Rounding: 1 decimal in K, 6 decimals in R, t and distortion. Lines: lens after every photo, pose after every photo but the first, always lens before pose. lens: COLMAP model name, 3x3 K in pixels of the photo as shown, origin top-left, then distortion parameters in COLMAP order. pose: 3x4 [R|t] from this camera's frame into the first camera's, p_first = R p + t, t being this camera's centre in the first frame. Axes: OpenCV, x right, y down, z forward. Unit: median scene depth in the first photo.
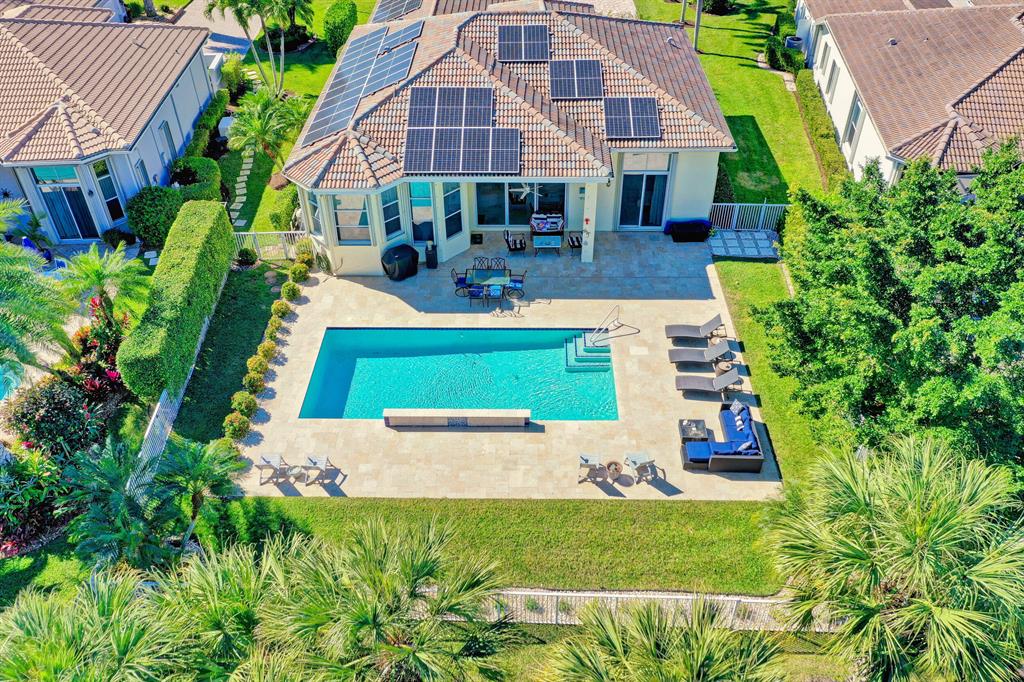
lens RADIAL K [[795.8, 0, 512.0], [0, 795.8, 341.0], [0, 0, 1]] dist [-0.002397, 0.004483]
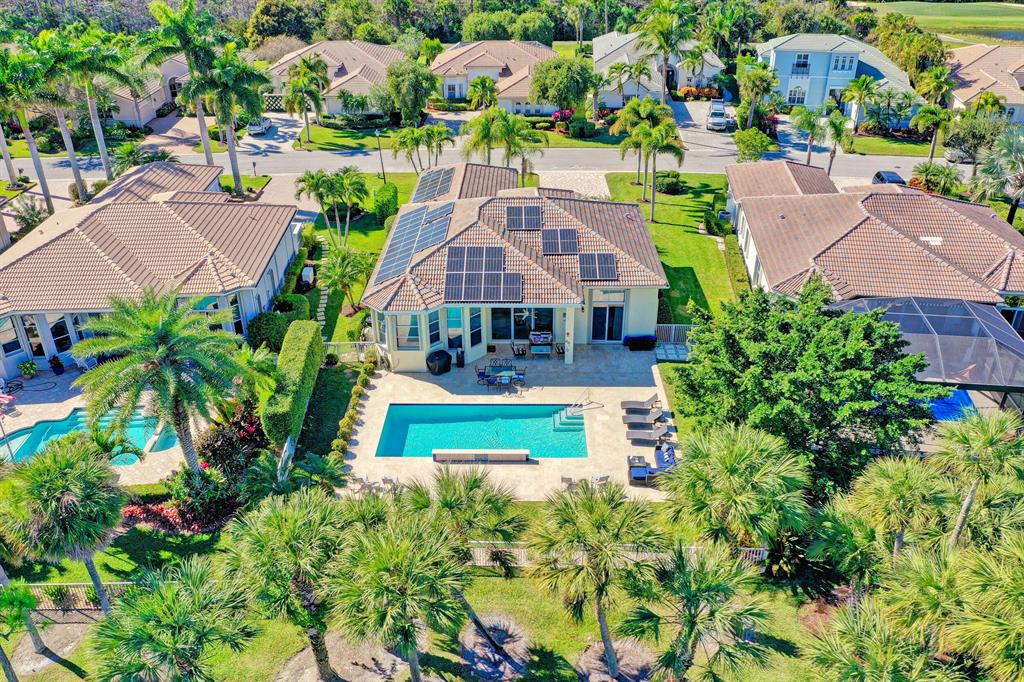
lens RADIAL K [[795.8, 0, 512.0], [0, 795.8, 341.0], [0, 0, 1]] dist [-0.002397, 0.004483]
pose [[0.999998, 0.000985, 0.001745, -0.010388], [-0.000630, 0.981214, -0.192924, 0.140303], [-0.001903, 0.192922, 0.981212, -0.421222]]
